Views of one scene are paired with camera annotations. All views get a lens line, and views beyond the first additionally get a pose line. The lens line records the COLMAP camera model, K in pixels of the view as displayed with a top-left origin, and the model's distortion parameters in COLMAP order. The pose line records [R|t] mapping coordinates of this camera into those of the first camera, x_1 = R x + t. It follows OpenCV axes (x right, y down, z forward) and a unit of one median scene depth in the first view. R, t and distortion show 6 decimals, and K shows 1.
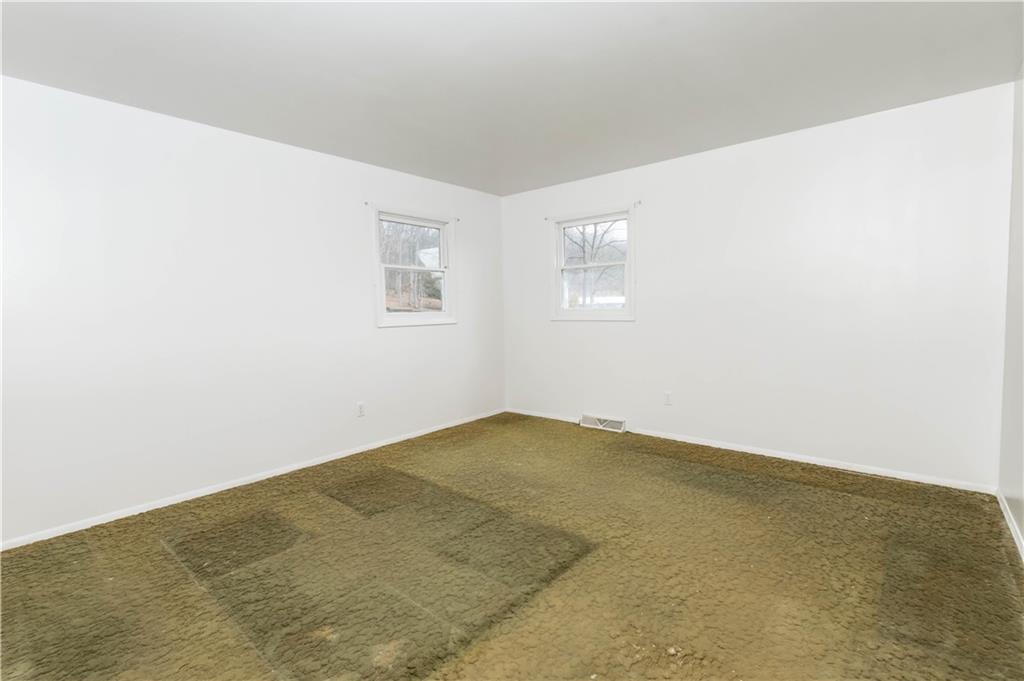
lens RADIAL K [[466.8, 0, 506.9], [0, 466.8, 340.9], [0, 0, 1]] dist [0.004279, -0.003699]
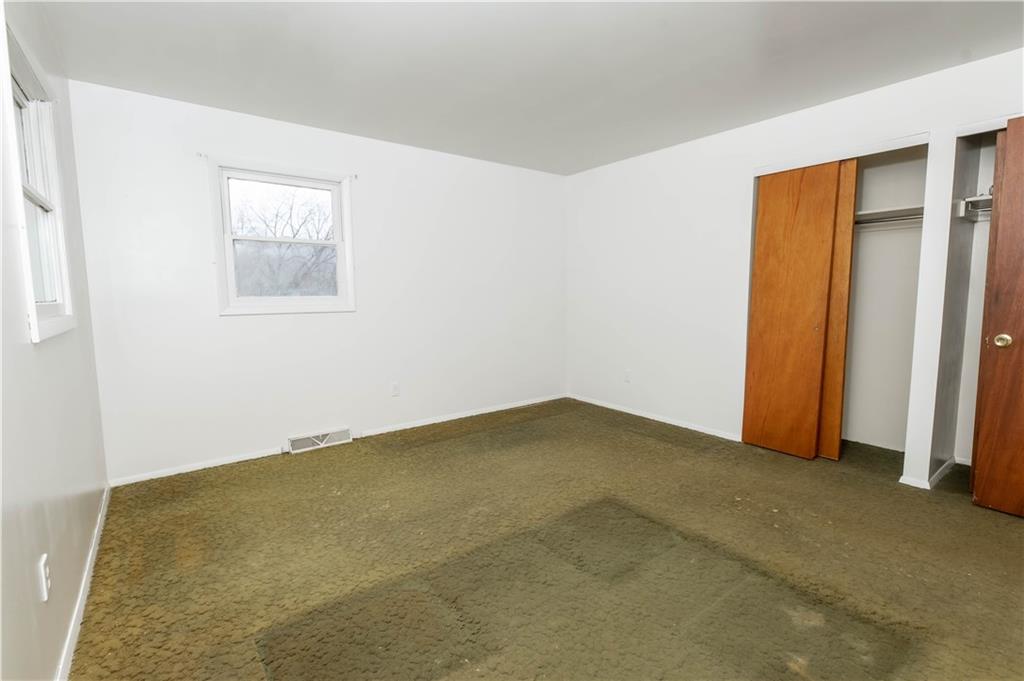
lens RADIAL K [[466.8, 0, 506.9], [0, 466.8, 340.9], [0, 0, 1]] dist [0.004279, -0.003699]
pose [[0.208789, -0.081450, 0.974563, -0.636314], [0.074045, 0.994982, 0.067293, -0.029915], [-0.975154, 0.058112, 0.213772, 0.649563]]
